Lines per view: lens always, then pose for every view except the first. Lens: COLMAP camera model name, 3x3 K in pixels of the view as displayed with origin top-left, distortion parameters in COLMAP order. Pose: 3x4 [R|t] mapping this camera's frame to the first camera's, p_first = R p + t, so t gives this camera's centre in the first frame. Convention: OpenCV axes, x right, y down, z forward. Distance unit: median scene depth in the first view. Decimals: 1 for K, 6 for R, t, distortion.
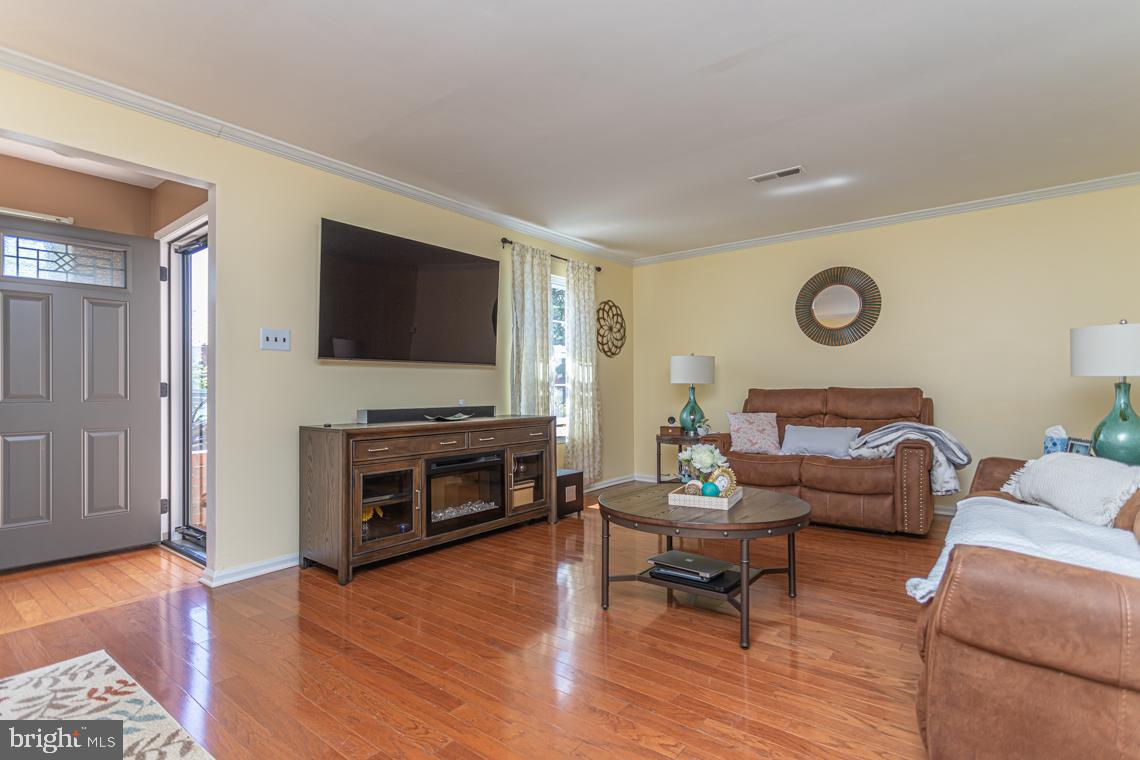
lens RADIAL K [[549.8, 0, 554.2], [0, 549.8, 384.4], [0, 0, 1]] dist [0.003719, 0.000575]
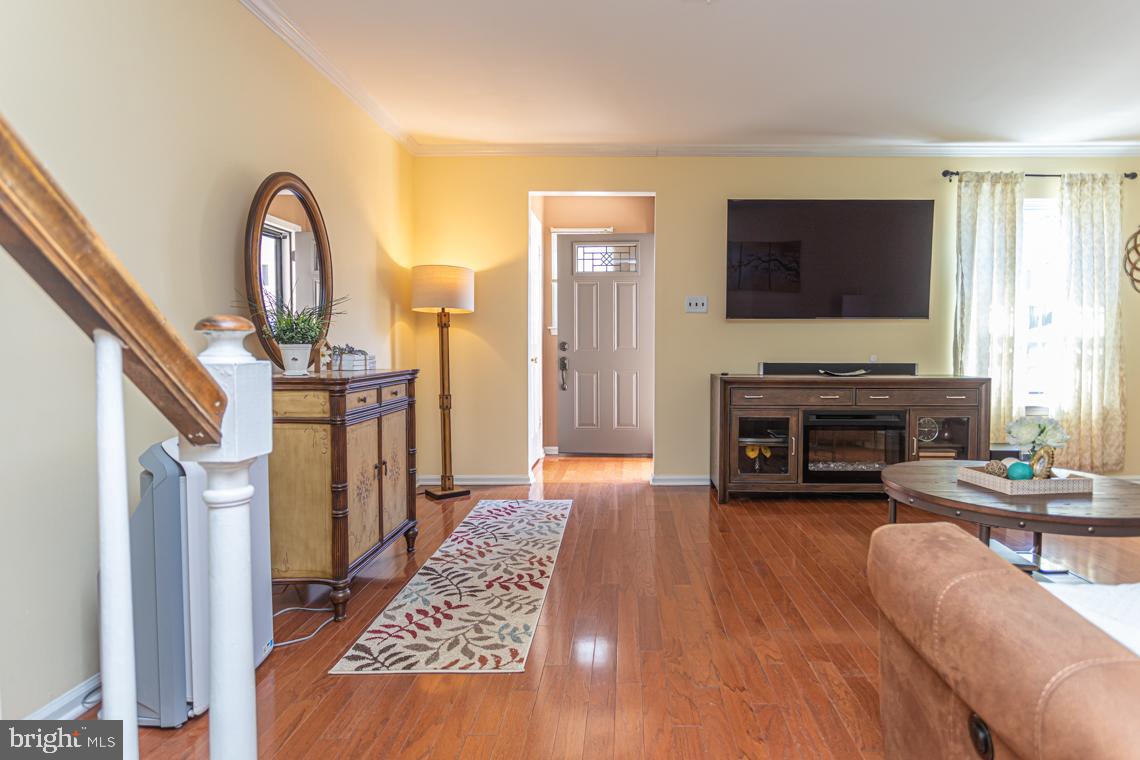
lens RADIAL K [[623.5, 0, 637.0], [0, 623.5, 369.3], [0, 0, 1]] dist [0.001486, 0.000231]
pose [[0.631864, 0.033947, -0.774335, 0.480384], [0.002796, 0.998934, 0.046075, 0.000327], [0.775074, -0.031278, 0.631096, -0.009727]]
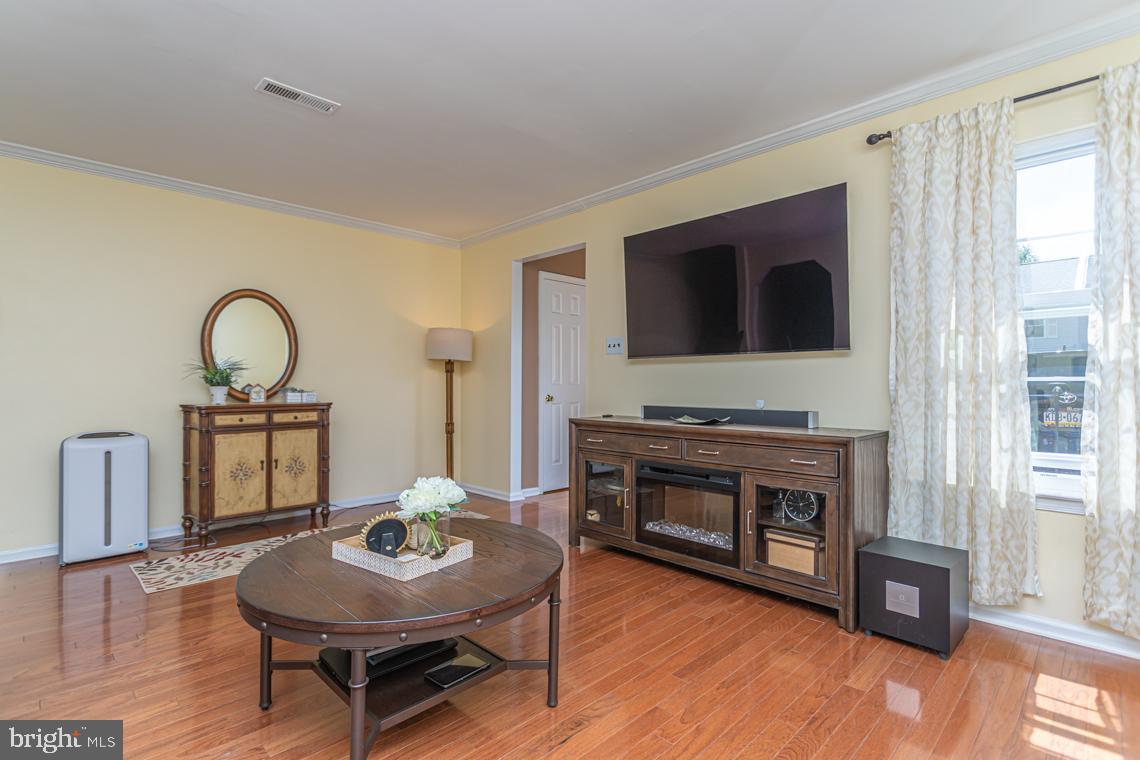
lens RADIAL K [[549.8, 0, 554.2], [0, 549.8, 384.4], [0, 0, 1]] dist [0.003719, 0.000575]
pose [[-0.113672, 0.003742, -0.993511, 0.704798], [0.006817, 0.999972, 0.002986, 0.001757], [0.993495, -0.006433, -0.113695, 0.932903]]
